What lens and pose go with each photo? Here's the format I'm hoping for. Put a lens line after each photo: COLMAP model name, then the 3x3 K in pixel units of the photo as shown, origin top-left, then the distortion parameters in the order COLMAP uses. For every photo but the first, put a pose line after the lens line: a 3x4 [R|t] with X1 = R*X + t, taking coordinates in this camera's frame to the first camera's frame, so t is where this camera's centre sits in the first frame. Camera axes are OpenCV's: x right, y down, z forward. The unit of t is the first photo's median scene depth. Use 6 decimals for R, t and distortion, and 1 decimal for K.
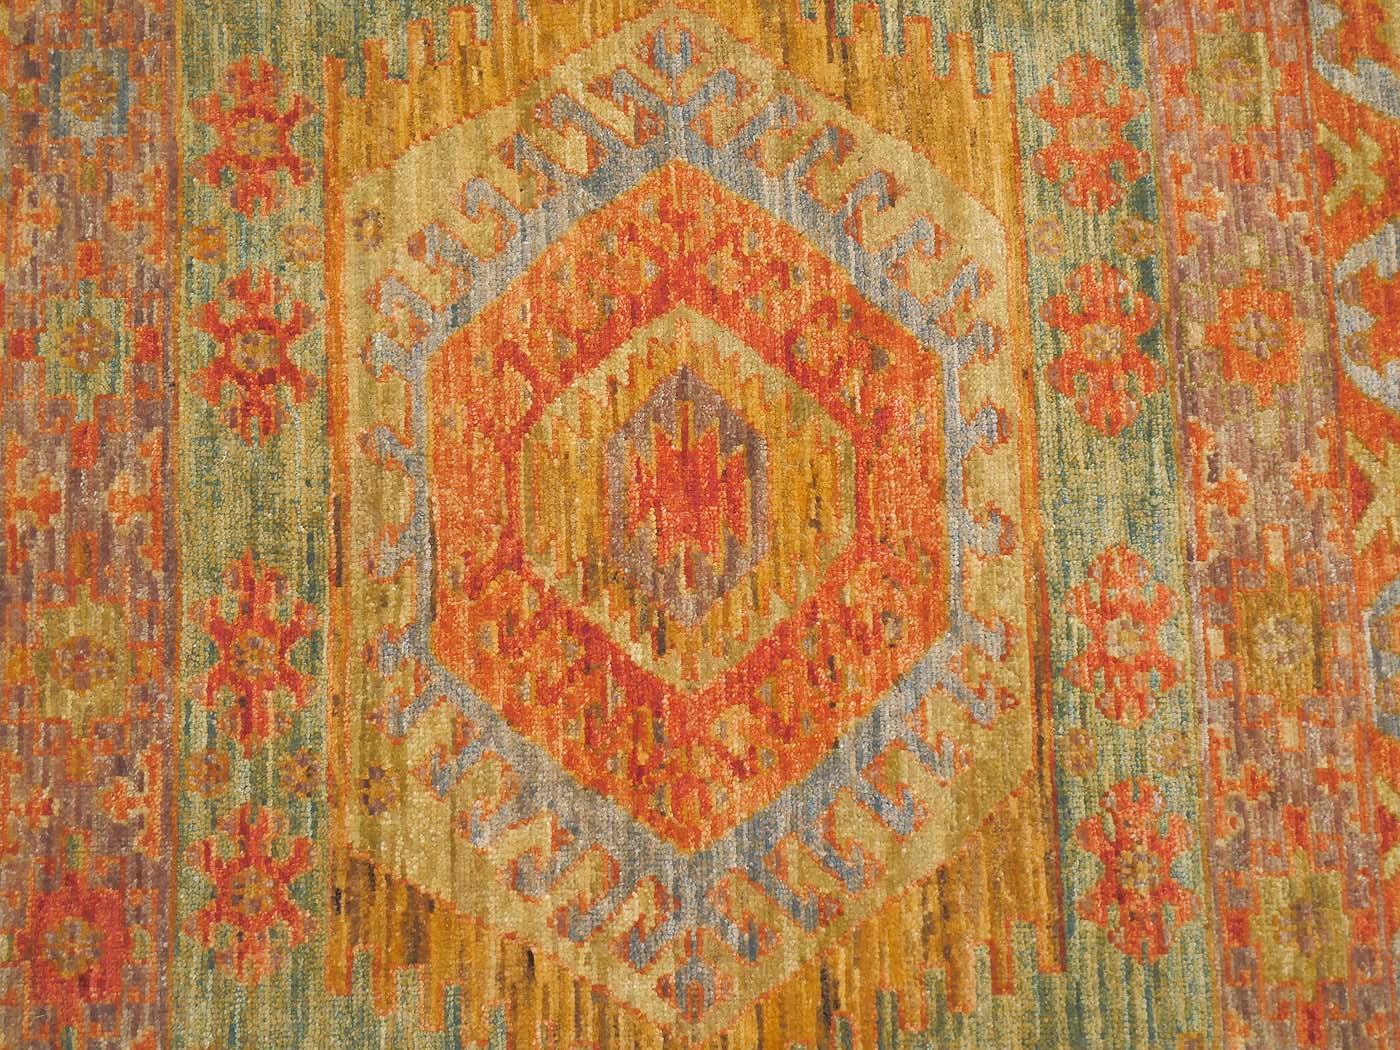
lens RADIAL K [[2430.7, 0, 703.3], [0, 2430.7, 524.3], [0, 0, 1]] dist [0.042419, 0.000000]
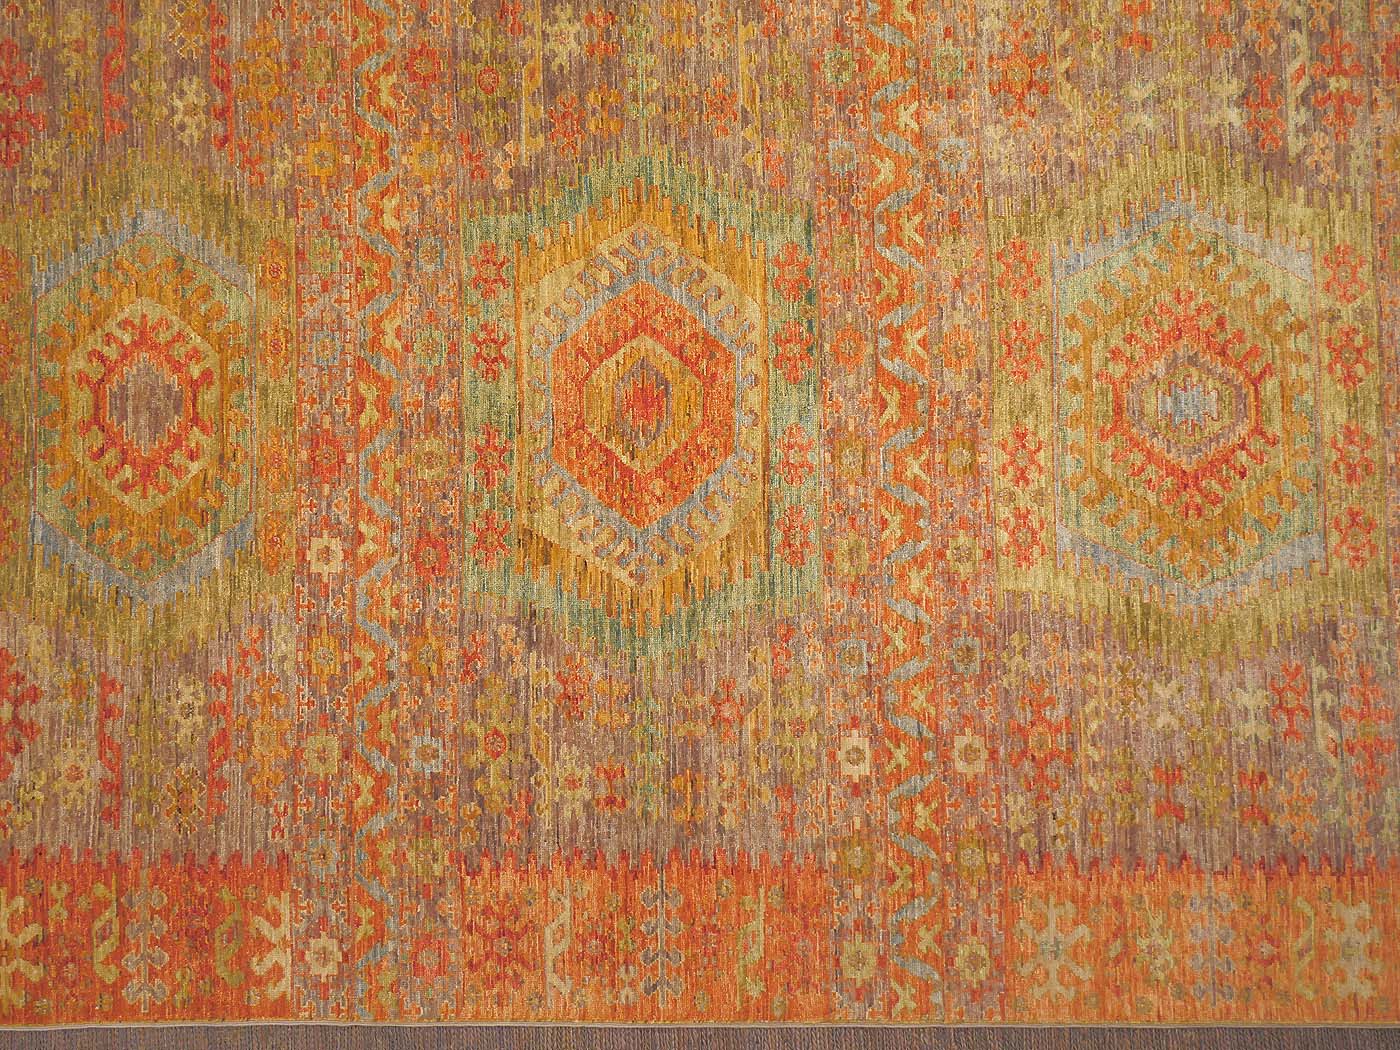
lens RADIAL K [[1856.3, 0, 697.5], [0, 1856.3, 527.6], [0, 0, 1]] dist [0.218924, 0.000000]
pose [[0.999120, 0.014123, -0.039482, 0.144218], [-0.010990, 0.996856, 0.078464, -0.038883], [0.040466, -0.077961, 0.996135, -1.159968]]
